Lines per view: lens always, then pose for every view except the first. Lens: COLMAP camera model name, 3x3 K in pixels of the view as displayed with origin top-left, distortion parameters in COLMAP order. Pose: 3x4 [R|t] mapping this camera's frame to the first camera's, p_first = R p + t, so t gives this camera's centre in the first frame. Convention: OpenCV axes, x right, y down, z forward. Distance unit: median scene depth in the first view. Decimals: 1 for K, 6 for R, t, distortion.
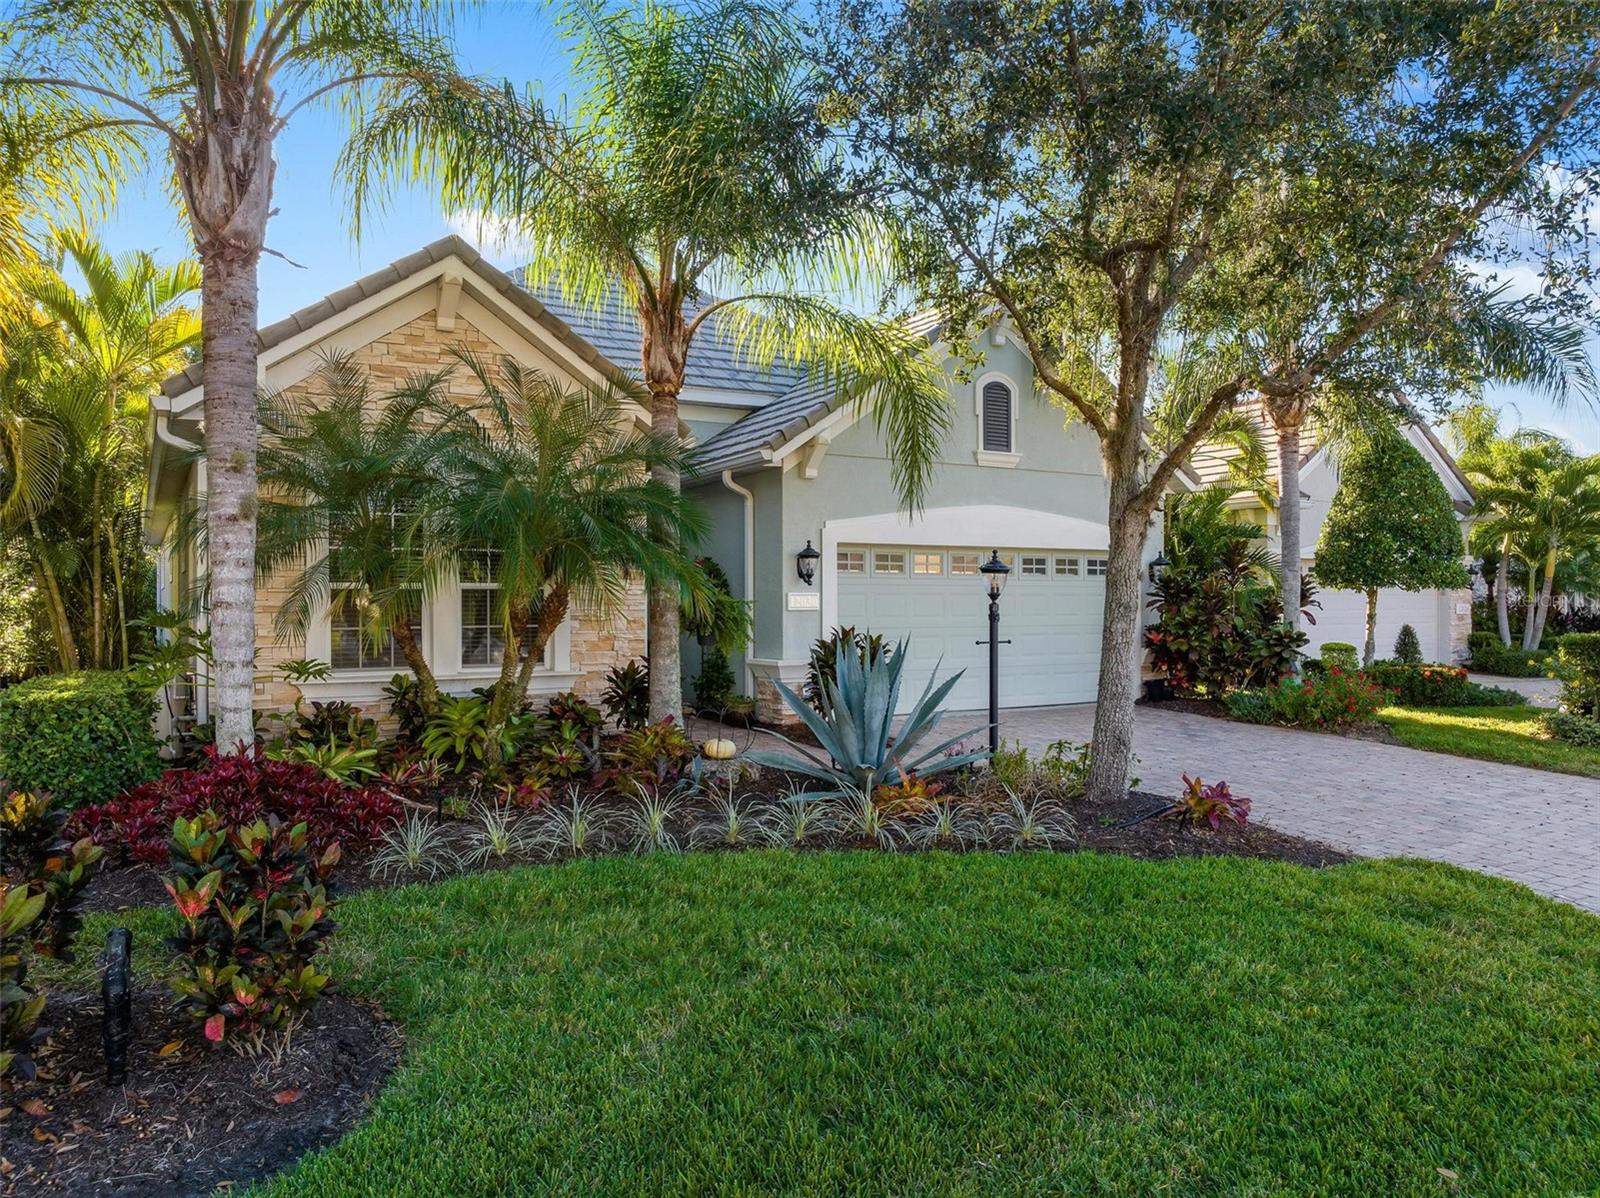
lens RADIAL K [[1123.3, 0, 799.6], [0, 1123.3, 601.9], [0, 0, 1]] dist [-0.040781, 0.002800]
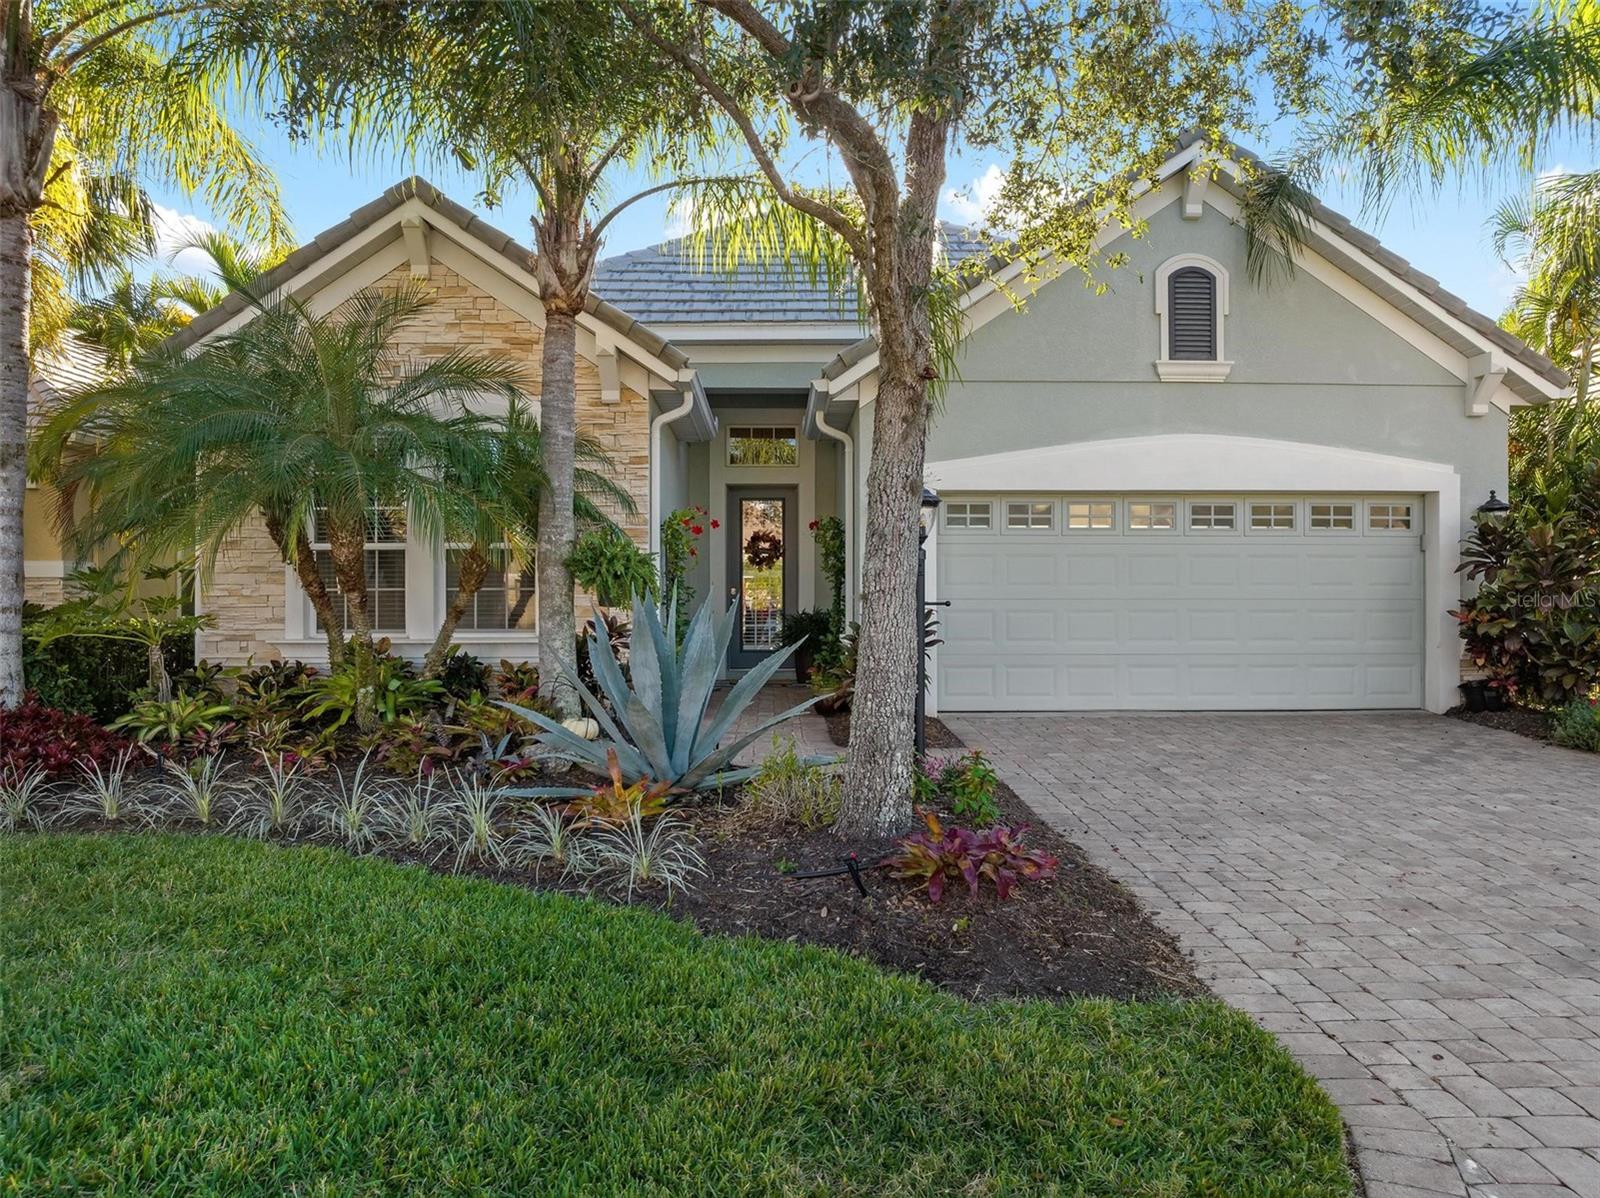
lens RADIAL K [[1123.3, 0, 800.4], [0, 1123.3, 602.8], [0, 0, 1]] dist [-0.040781, 0.002800]
pose [[0.872173, 0.000578, -0.489197, 0.317731], [0.000457, 0.999998, 0.001996, 0.023740], [0.489197, -0.001965, 0.872171, 0.239656]]
